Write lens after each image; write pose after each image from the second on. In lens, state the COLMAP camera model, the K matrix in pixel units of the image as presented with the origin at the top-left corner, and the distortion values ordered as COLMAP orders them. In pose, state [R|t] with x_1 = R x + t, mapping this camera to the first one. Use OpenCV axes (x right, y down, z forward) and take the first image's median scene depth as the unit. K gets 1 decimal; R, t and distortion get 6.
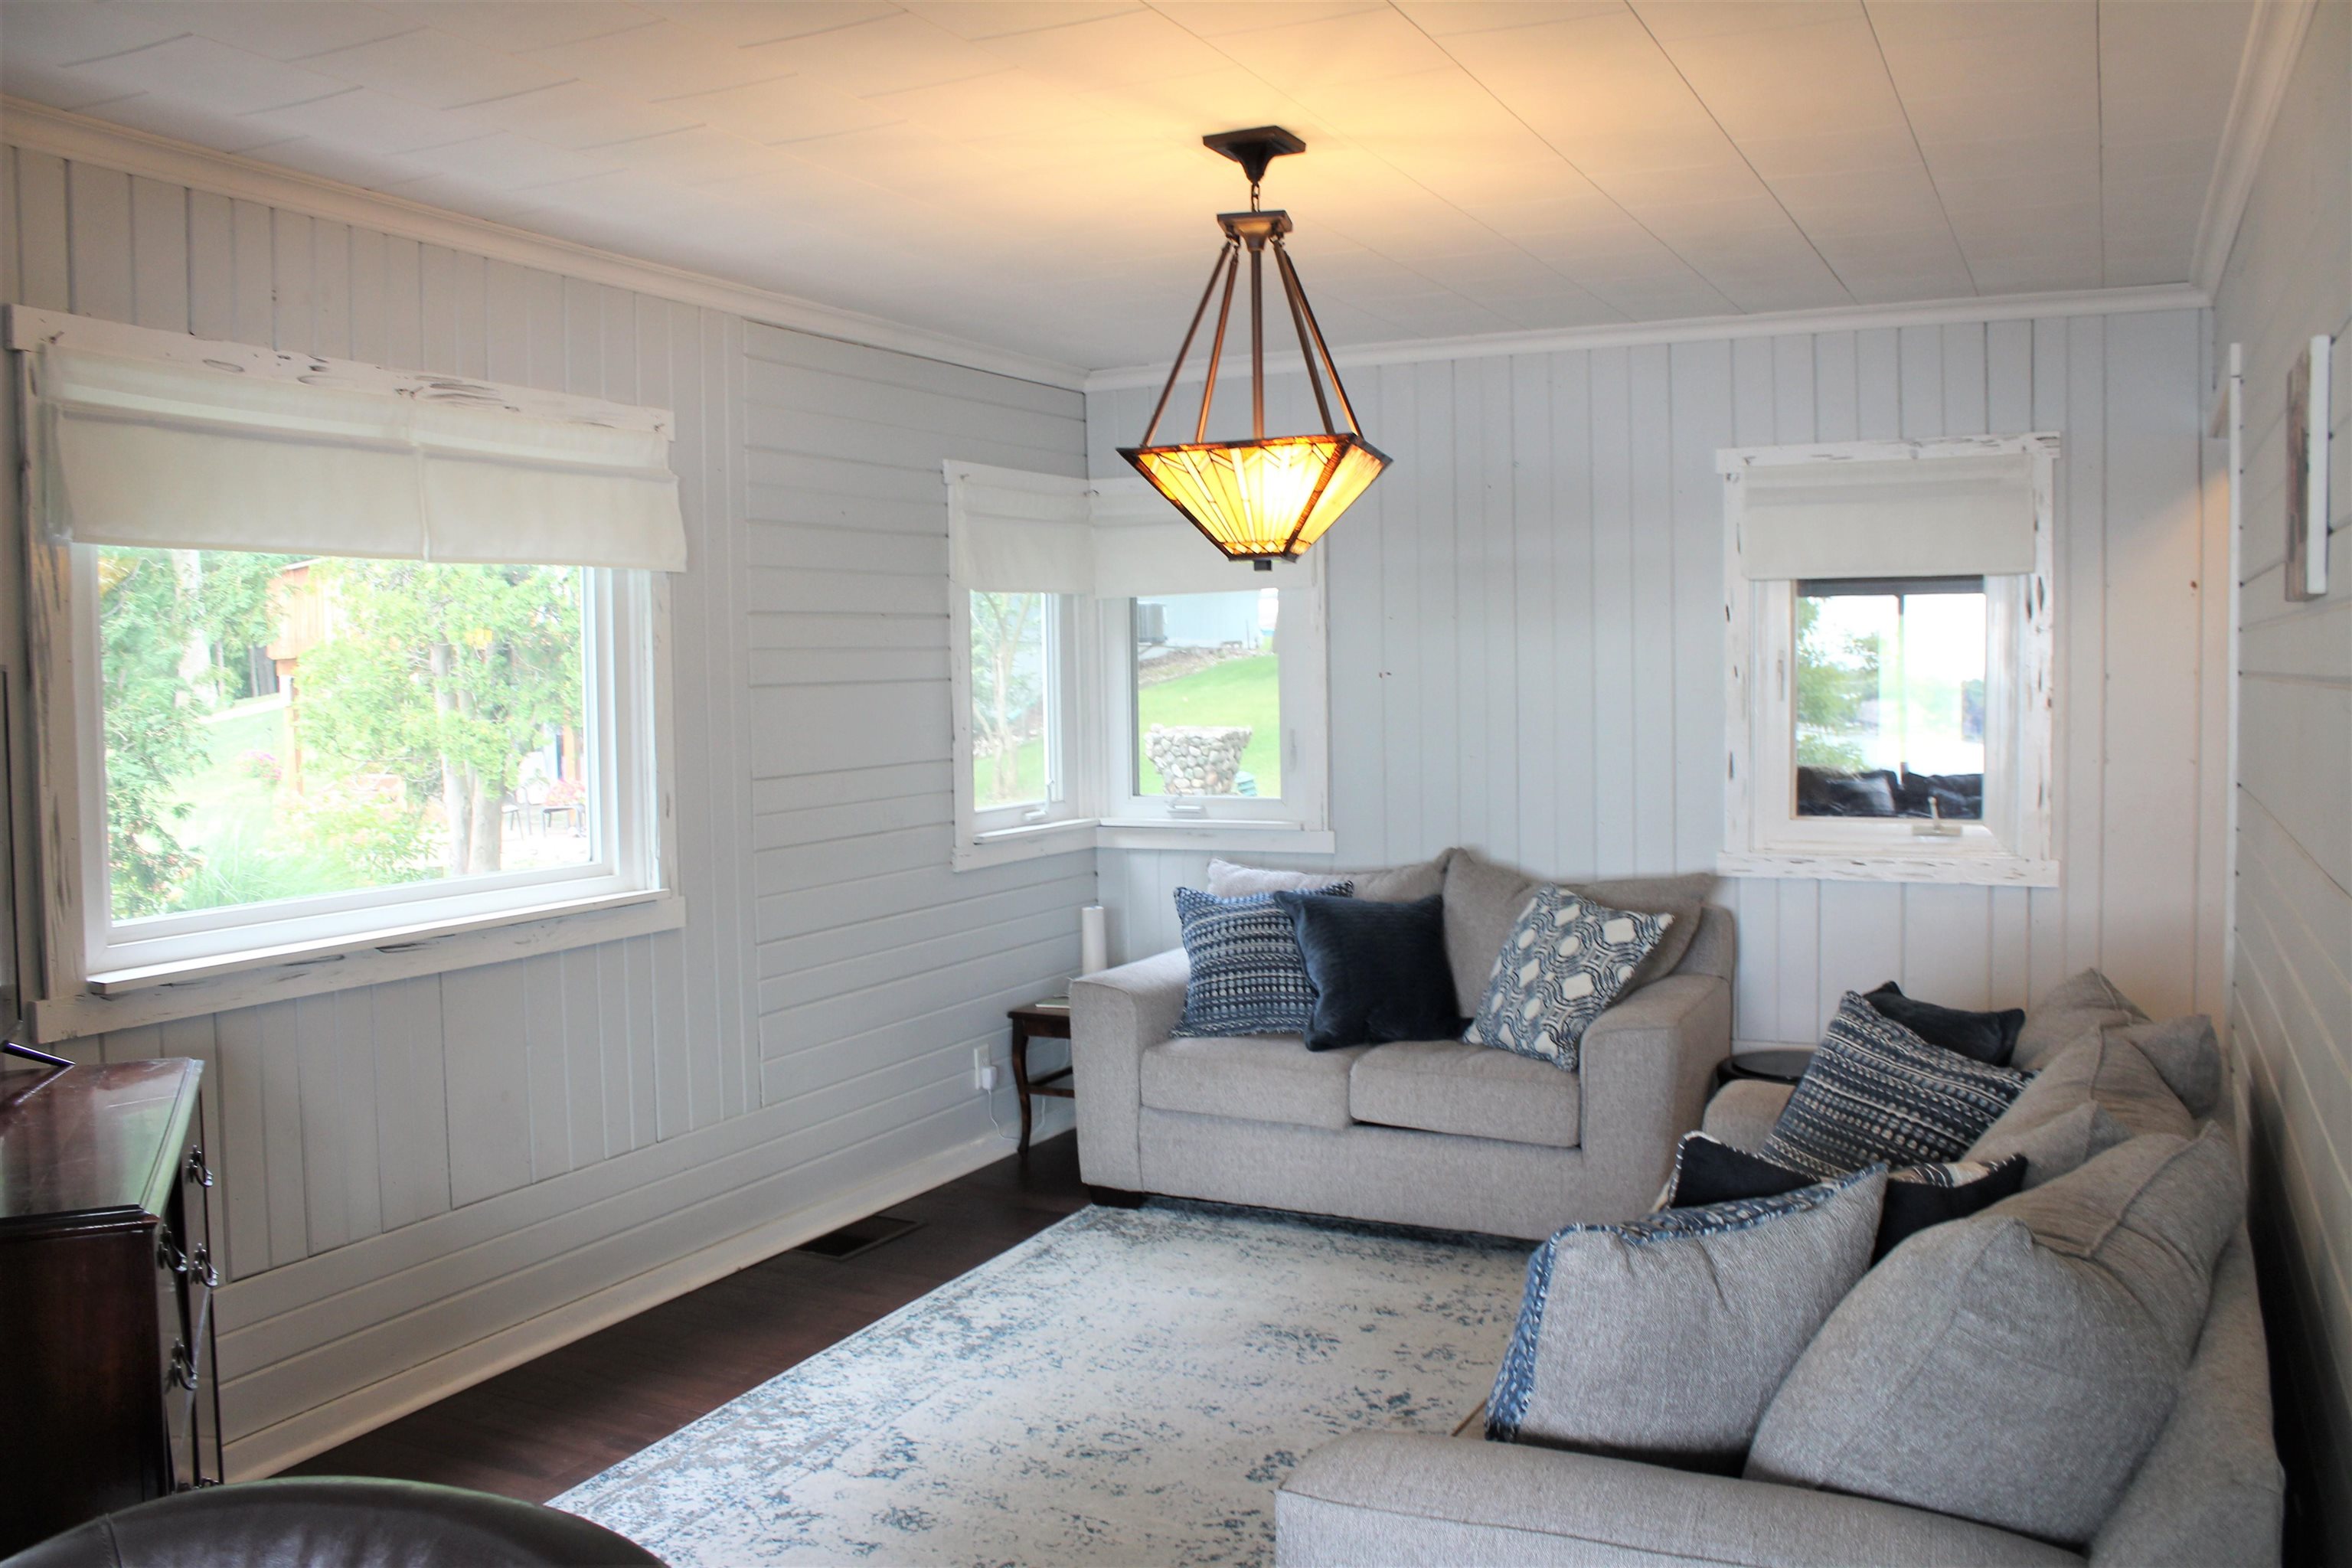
lens RADIAL K [[1937.0, 0, 1176.0], [0, 1937.0, 784.0], [0, 0, 1]] dist [-0.156369, 0.103182]
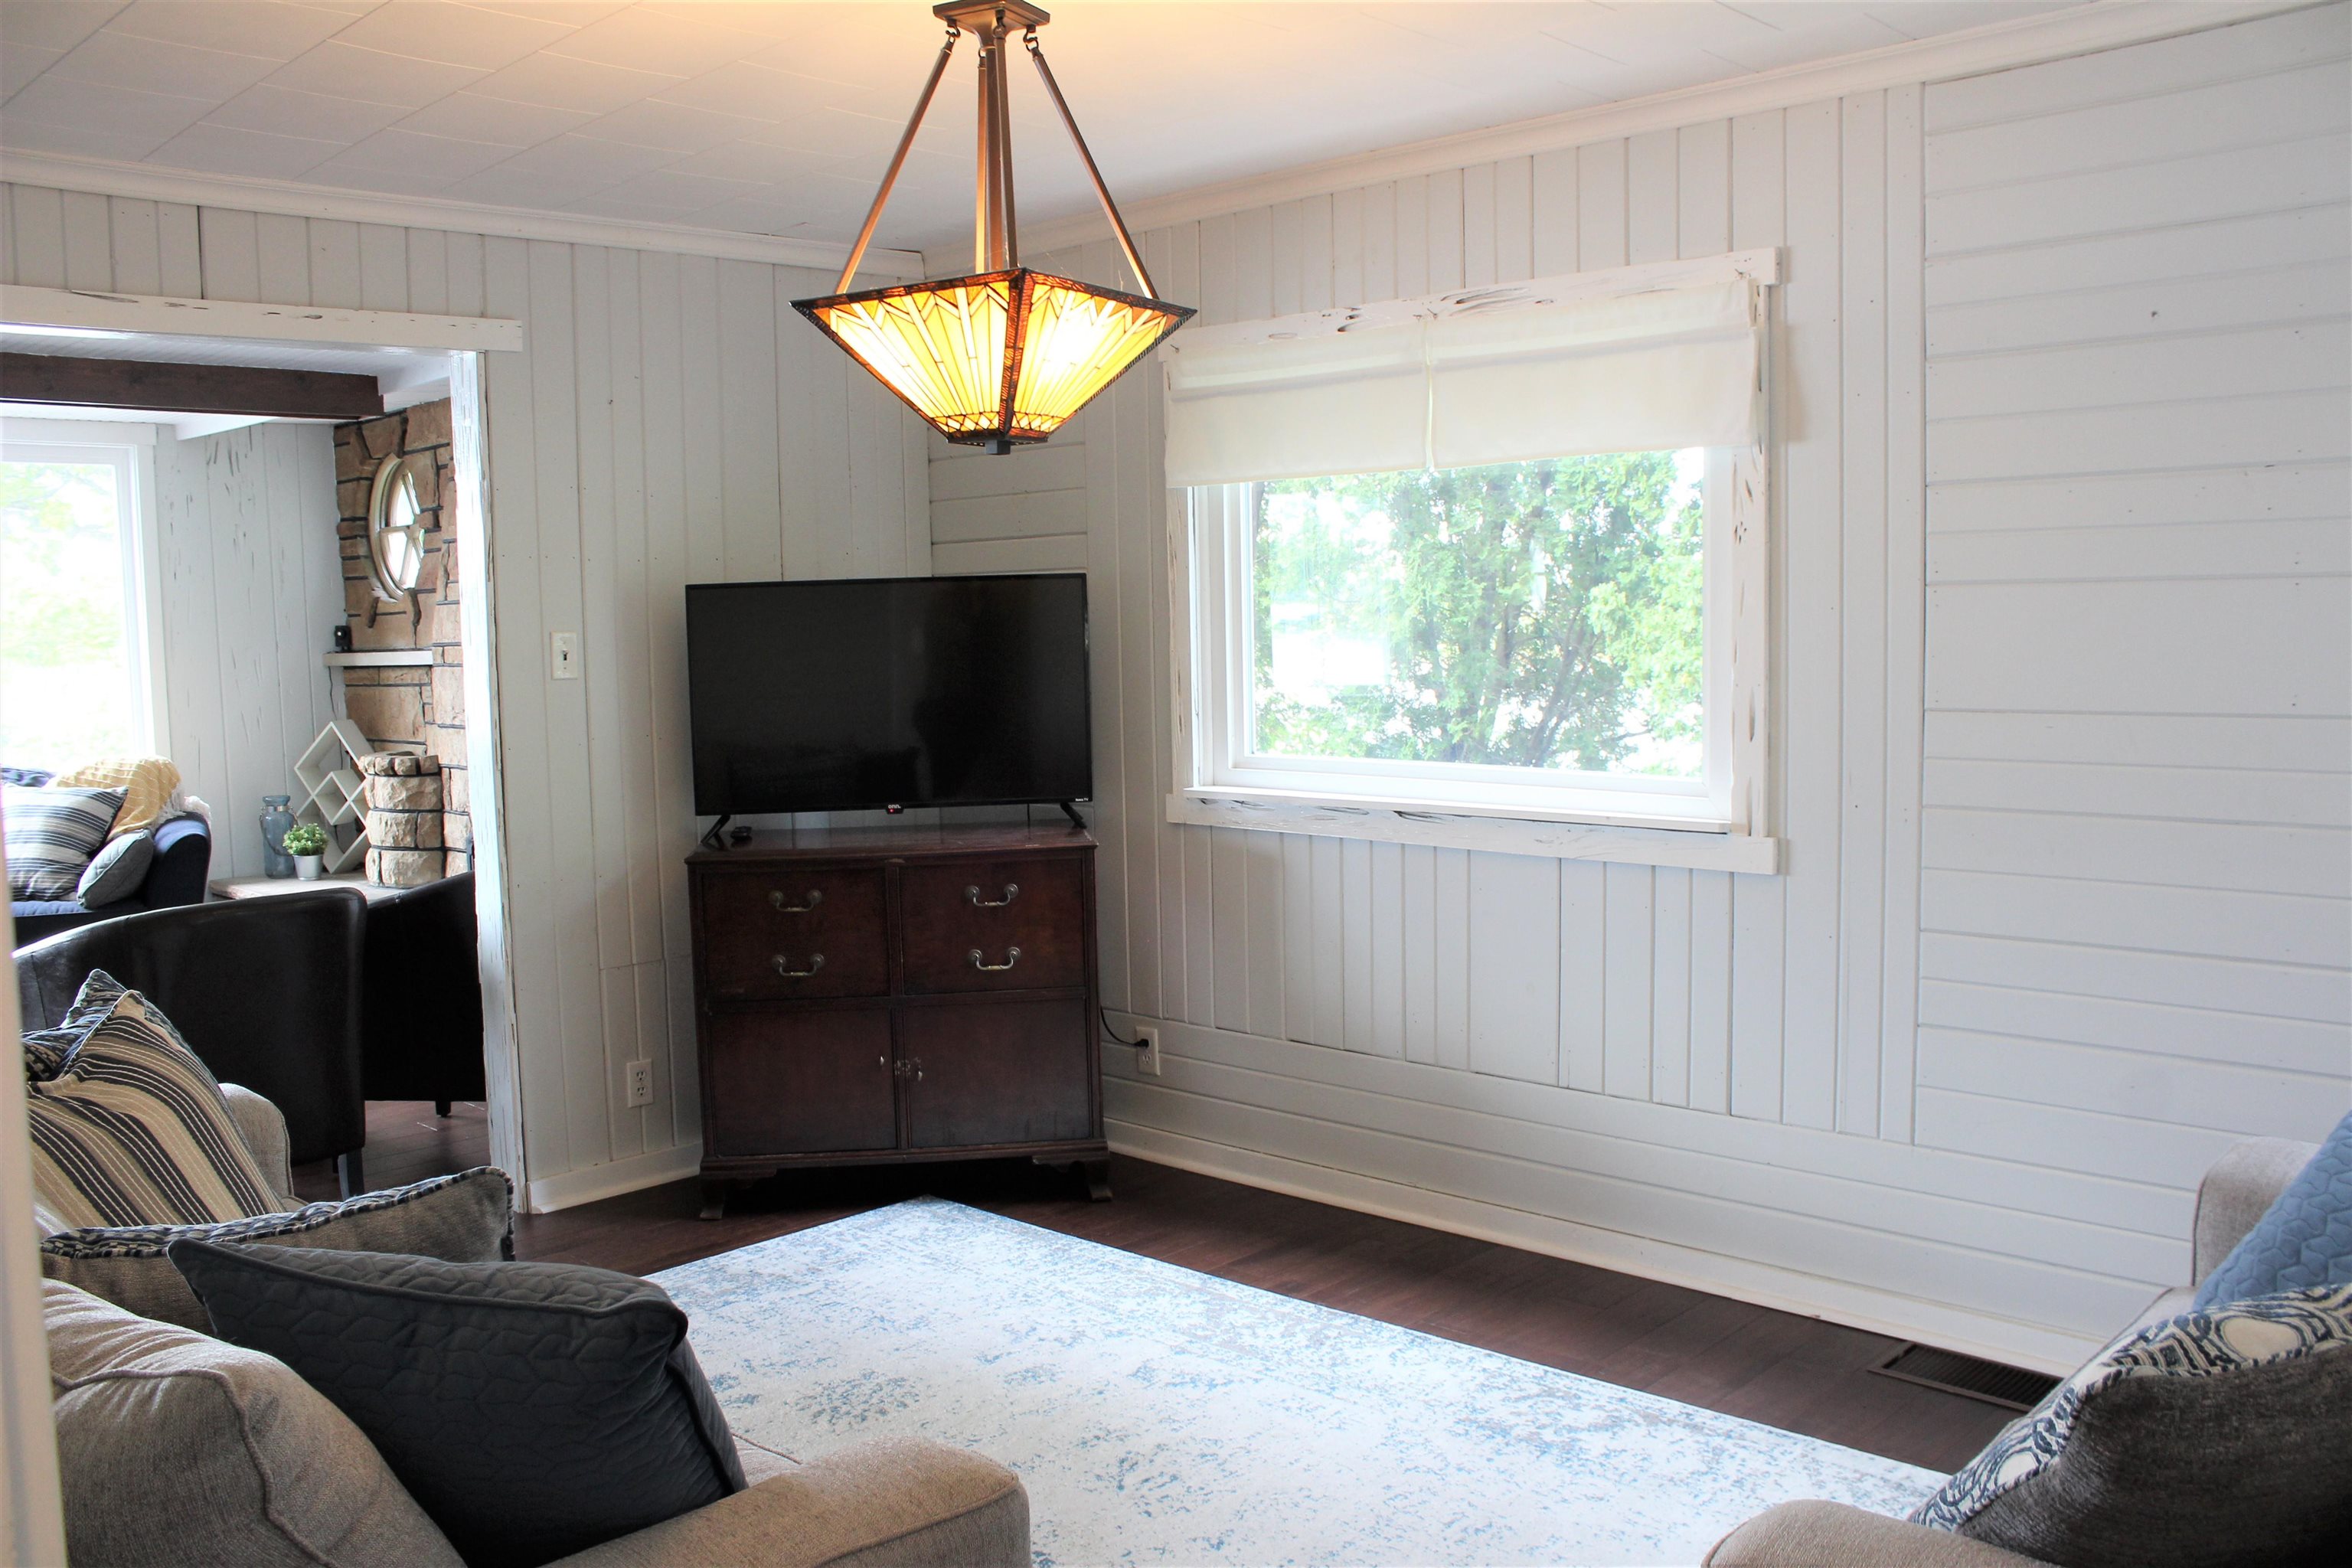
lens RADIAL K [[1937.0, 0, 1176.0], [0, 1937.0, 784.0], [0, 0, 1]] dist [-0.156369, 0.103182]
pose [[-0.295964, 0.105759, -0.949326, 0.723921], [-0.033931, 0.992060, 0.121098, -0.067436], [0.954596, 0.068052, -0.290026, 1.202086]]
